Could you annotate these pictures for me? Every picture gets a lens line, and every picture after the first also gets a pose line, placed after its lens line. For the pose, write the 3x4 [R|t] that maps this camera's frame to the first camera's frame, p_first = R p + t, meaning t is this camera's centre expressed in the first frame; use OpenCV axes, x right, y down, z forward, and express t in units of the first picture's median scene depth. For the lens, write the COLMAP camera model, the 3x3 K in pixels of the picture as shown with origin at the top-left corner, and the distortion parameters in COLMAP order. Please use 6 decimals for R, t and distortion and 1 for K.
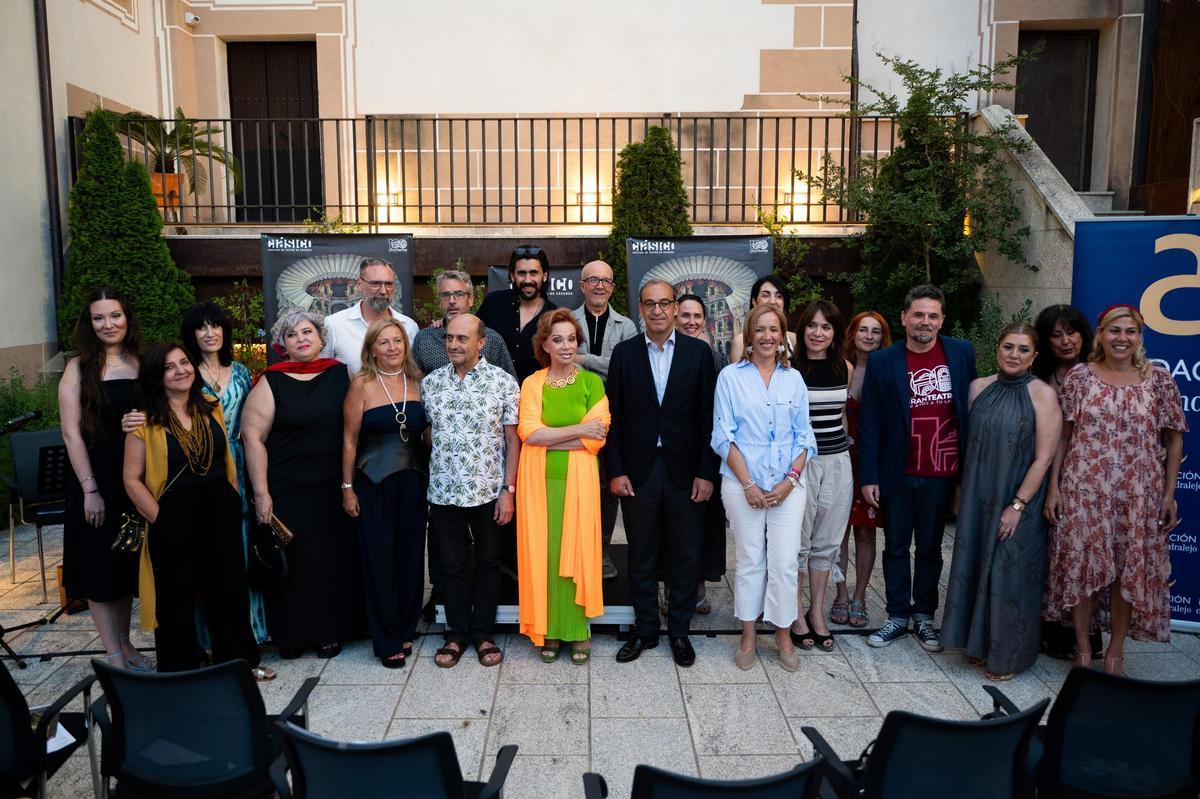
lens RADIAL K [[982.0, 0, 592.9], [0, 982.0, 407.1], [0, 0, 1]] dist [-0.002768, -0.000861]
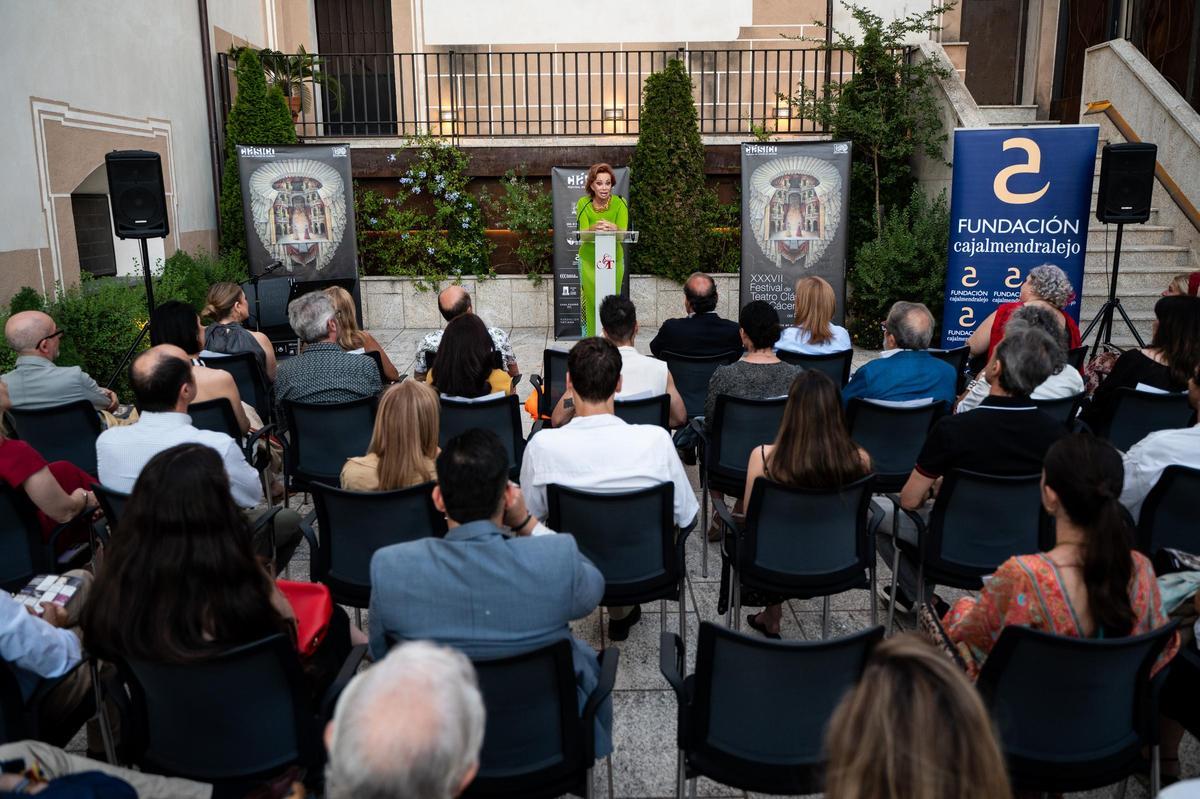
lens RADIAL K [[967.3, 0, 600.0], [0, 967.3, 399.5], [0, 0, 1]] dist [-0.001282, -0.003994]
pose [[0.999874, -0.010605, 0.011782, -0.050470], [0.009600, 0.996561, 0.082301, 0.057385], [-0.012615, -0.082177, 0.996538, -0.305301]]
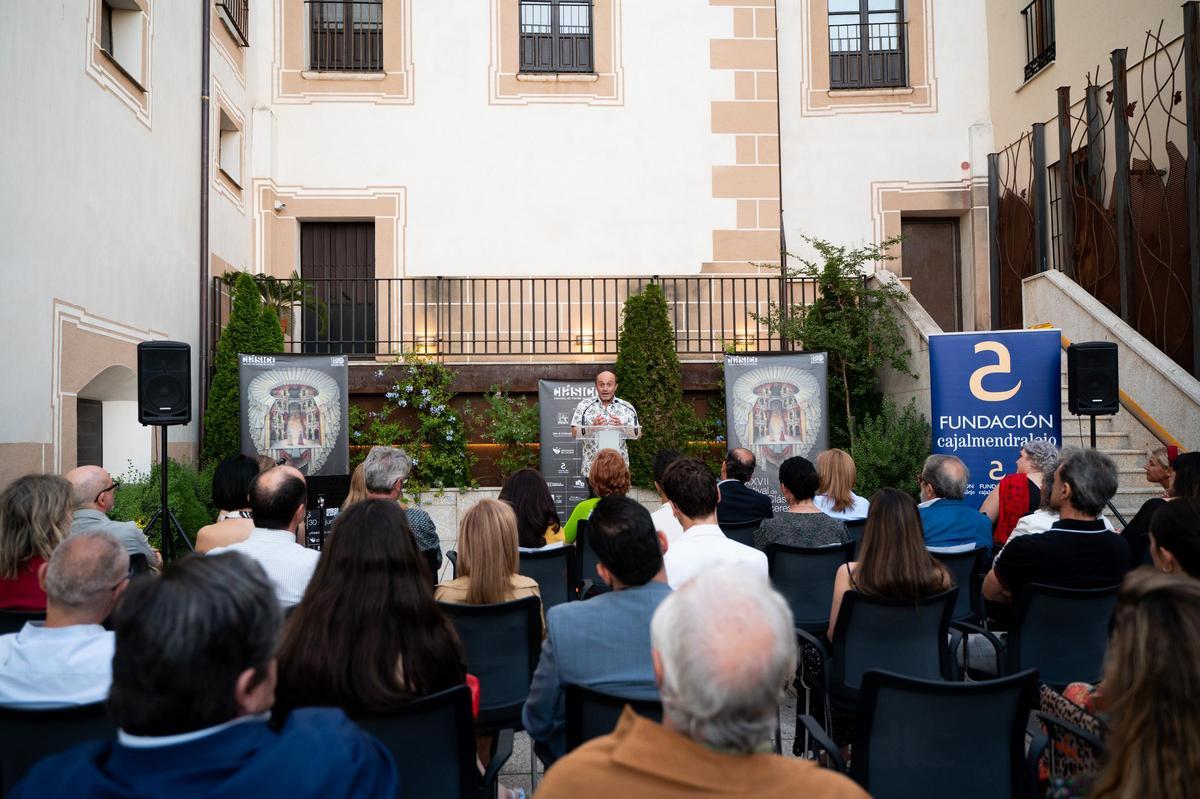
lens RADIAL K [[982.0, 0, 592.9], [0, 982.0, 407.1], [0, 0, 1]] dist [-0.002768, -0.000861]
pose [[0.997321, -0.007720, 0.072745, -0.112398], [0.019390, 0.986746, -0.161113, 0.105472], [-0.070537, 0.162092, 0.984251, -0.326484]]
